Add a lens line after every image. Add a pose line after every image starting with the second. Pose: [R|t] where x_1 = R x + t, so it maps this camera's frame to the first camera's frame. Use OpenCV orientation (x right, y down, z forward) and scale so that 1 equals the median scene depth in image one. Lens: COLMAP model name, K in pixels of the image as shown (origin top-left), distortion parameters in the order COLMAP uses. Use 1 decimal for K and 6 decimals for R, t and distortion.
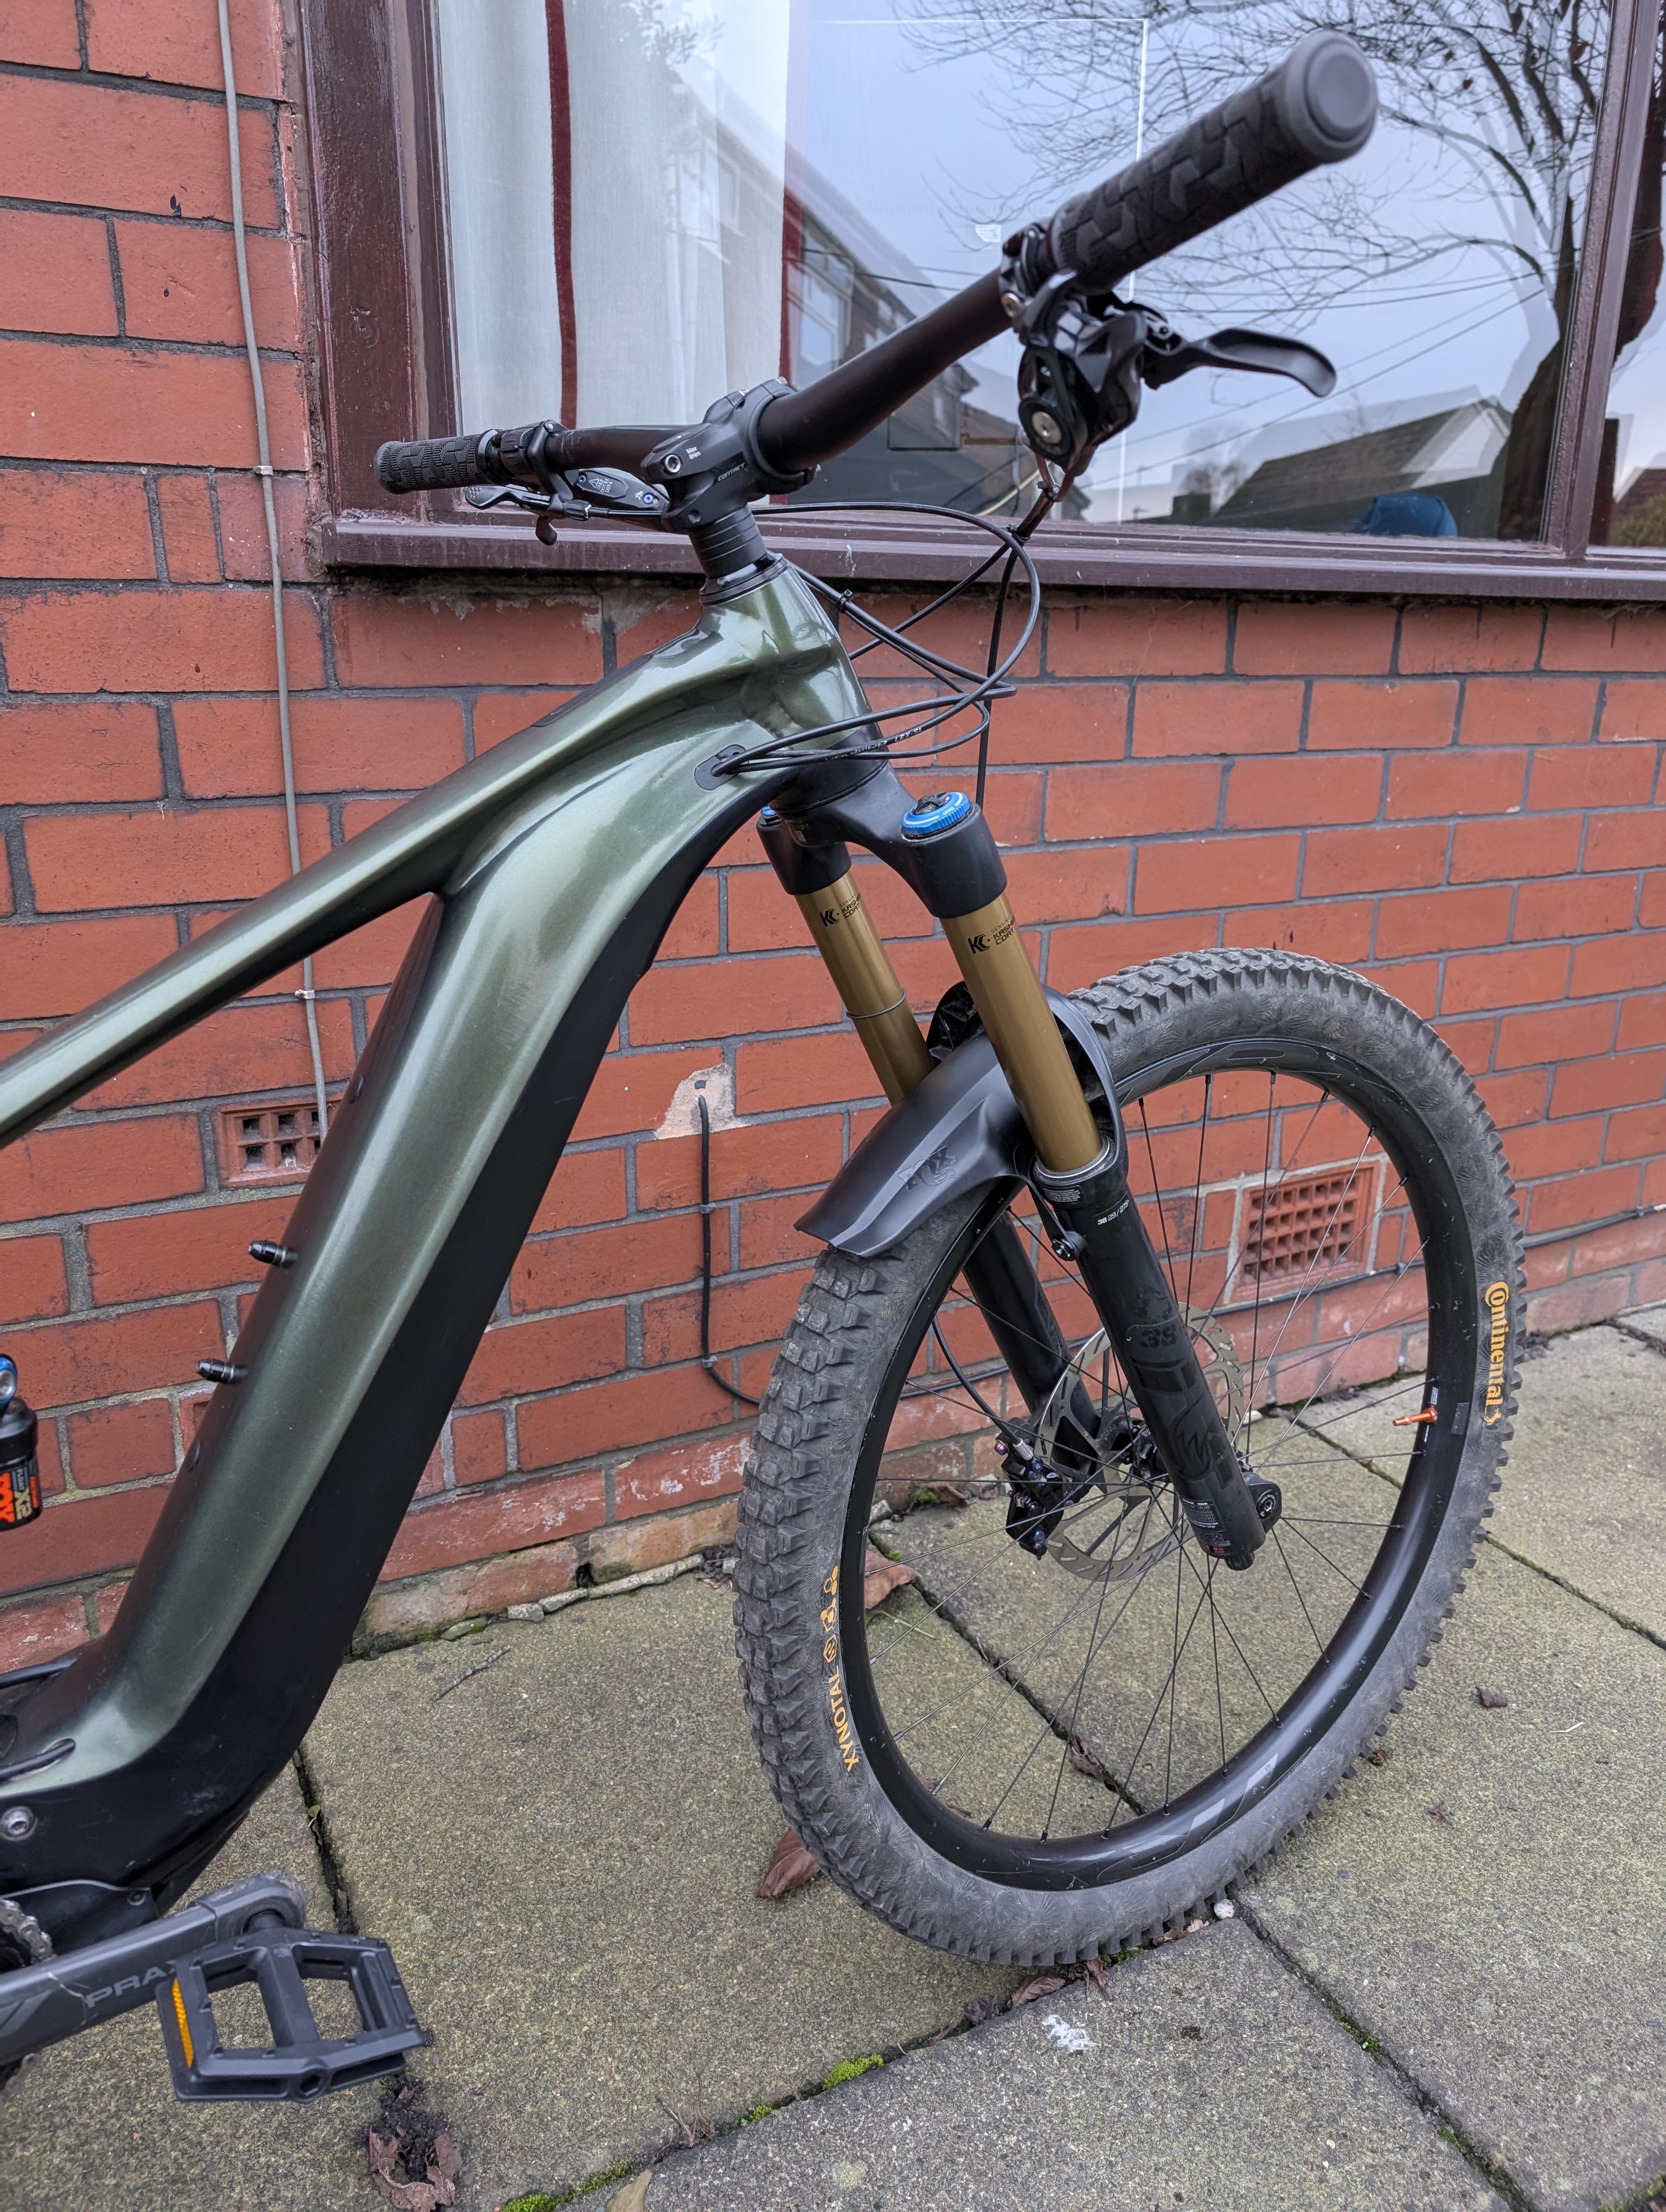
lens RADIAL K [[1602.6, 0, 839.4], [0, 1602.6, 1110.6], [0, 0, 1]] dist [0.015477, -0.011758]
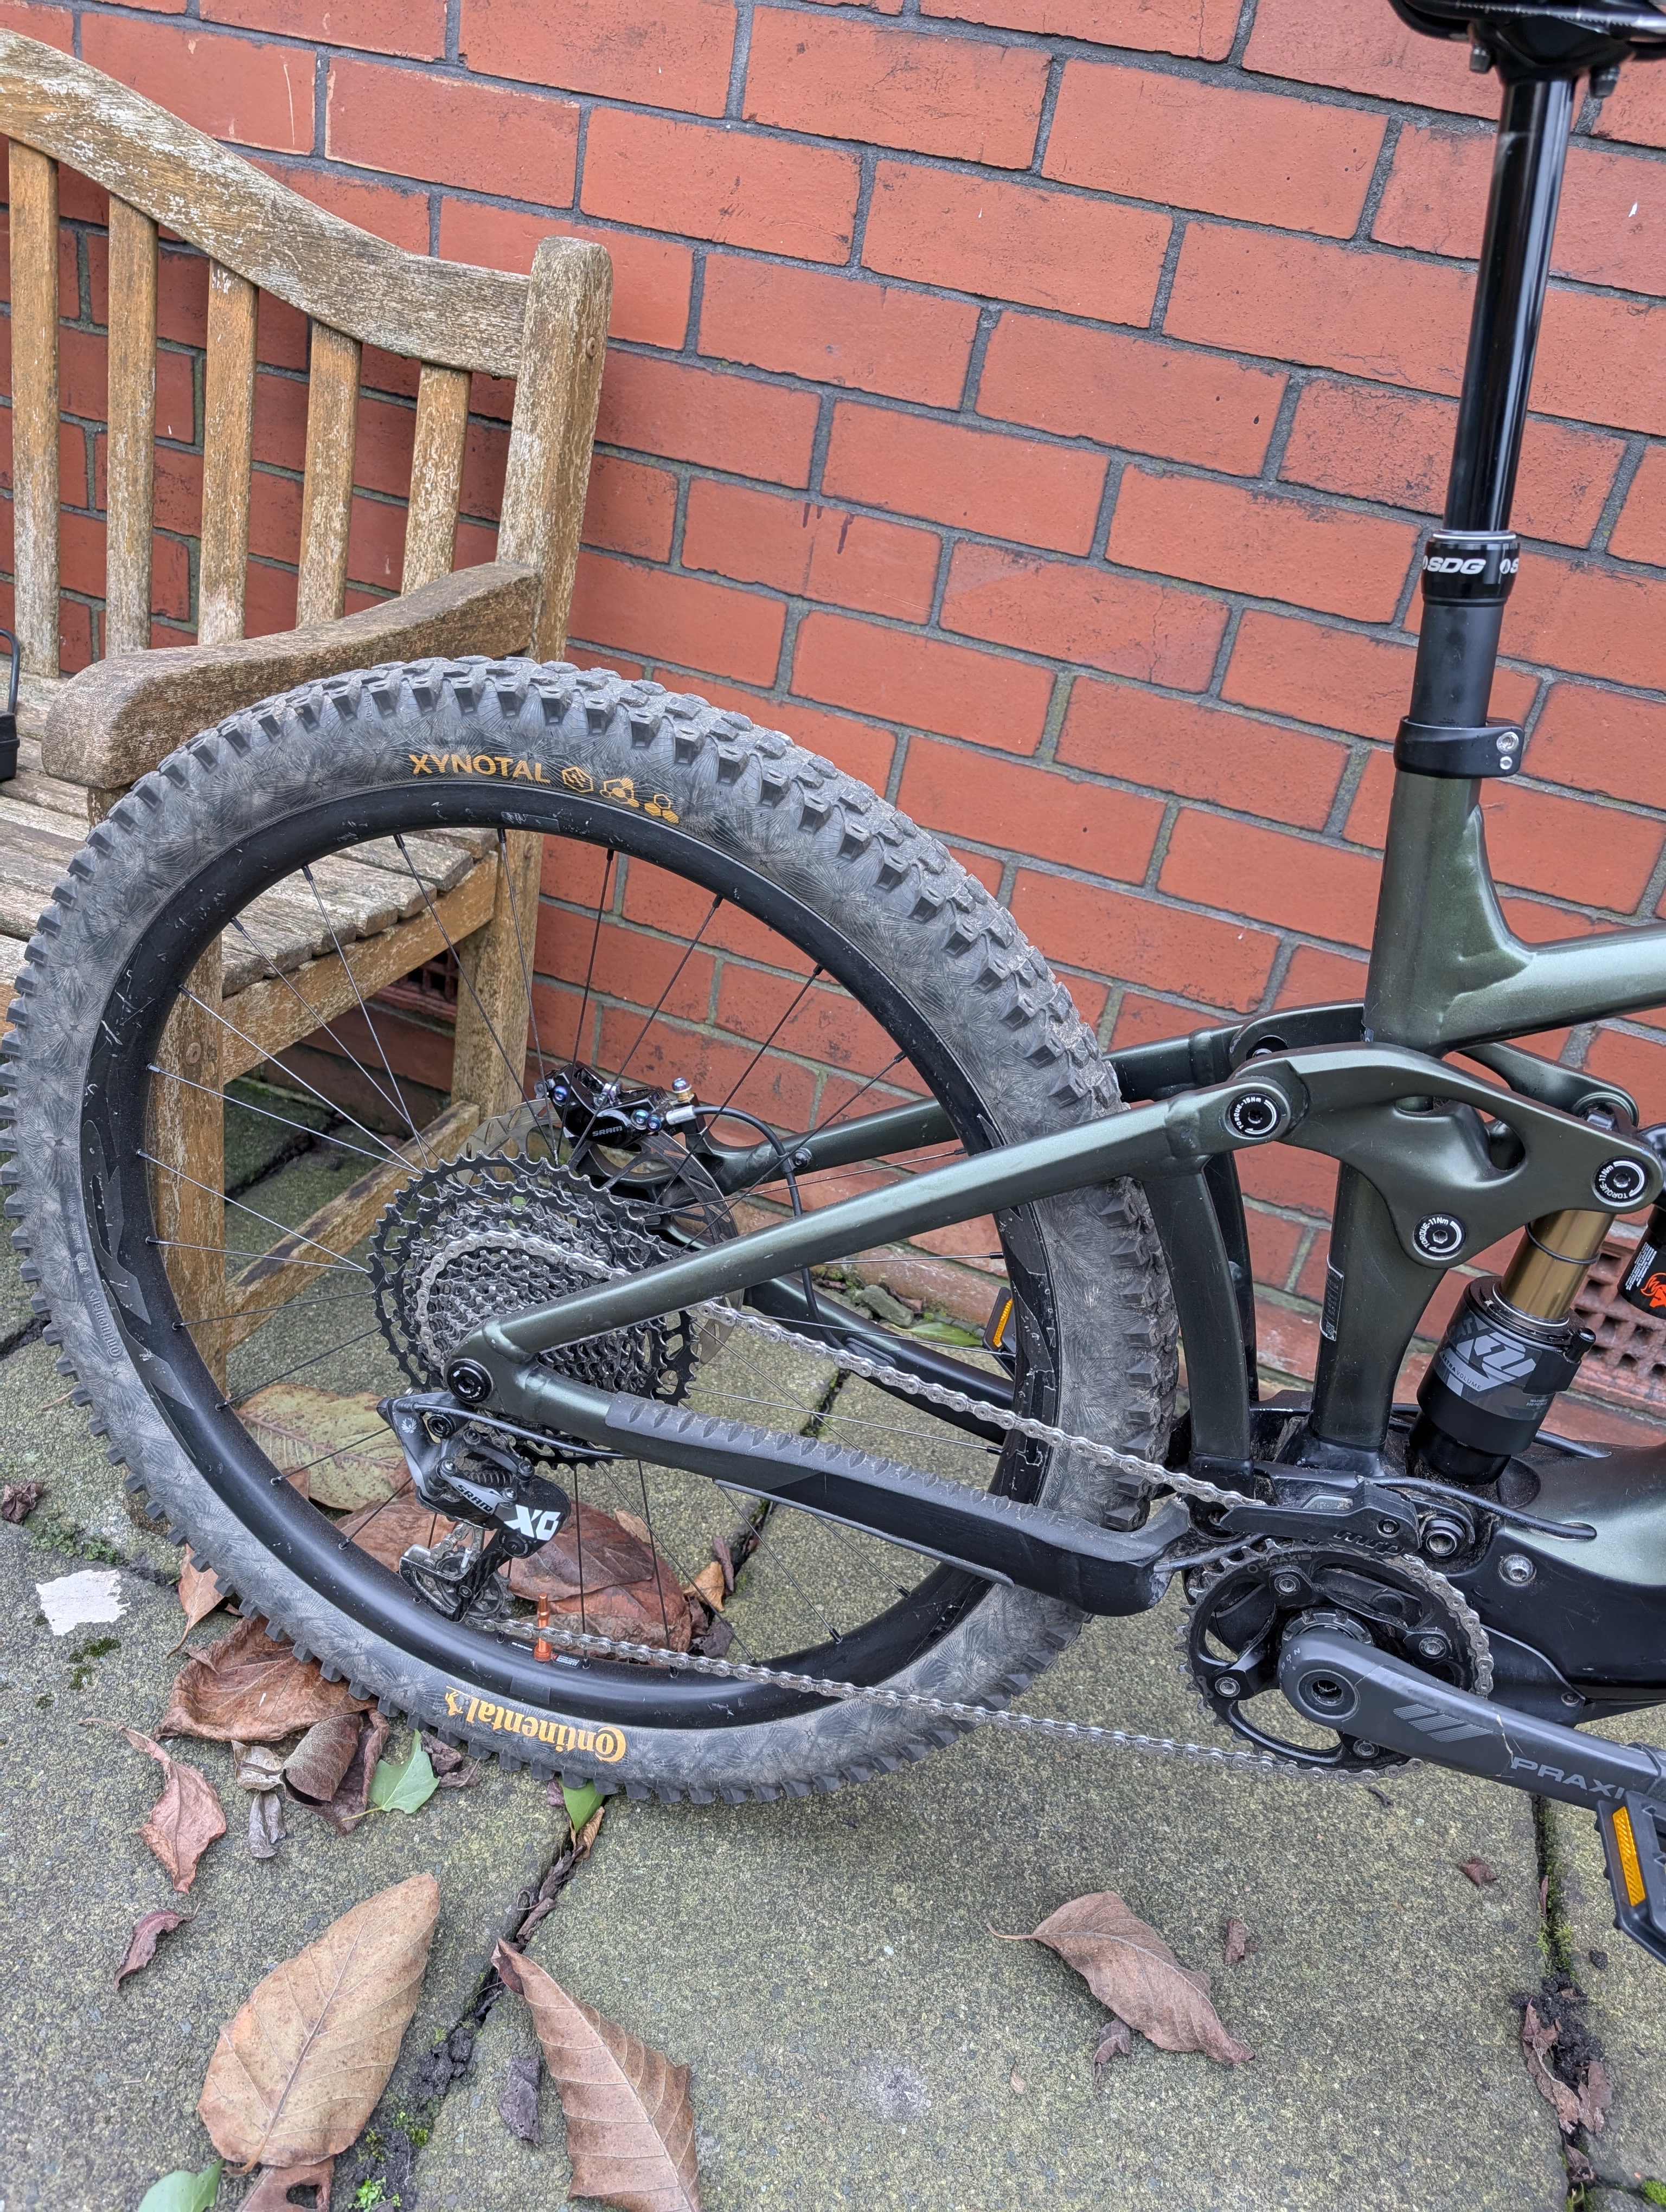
lens RADIAL K [[1602.6, 0, 836.0], [0, 1602.6, 1103.3], [0, 0, 1]] dist [0.015477, -0.011758]
pose [[0.686114, 0.434338, -0.583608, -0.207673], [-0.373524, 0.898725, 0.229726, 0.063656], [0.624282, 0.060374, 0.778863, -0.048632]]
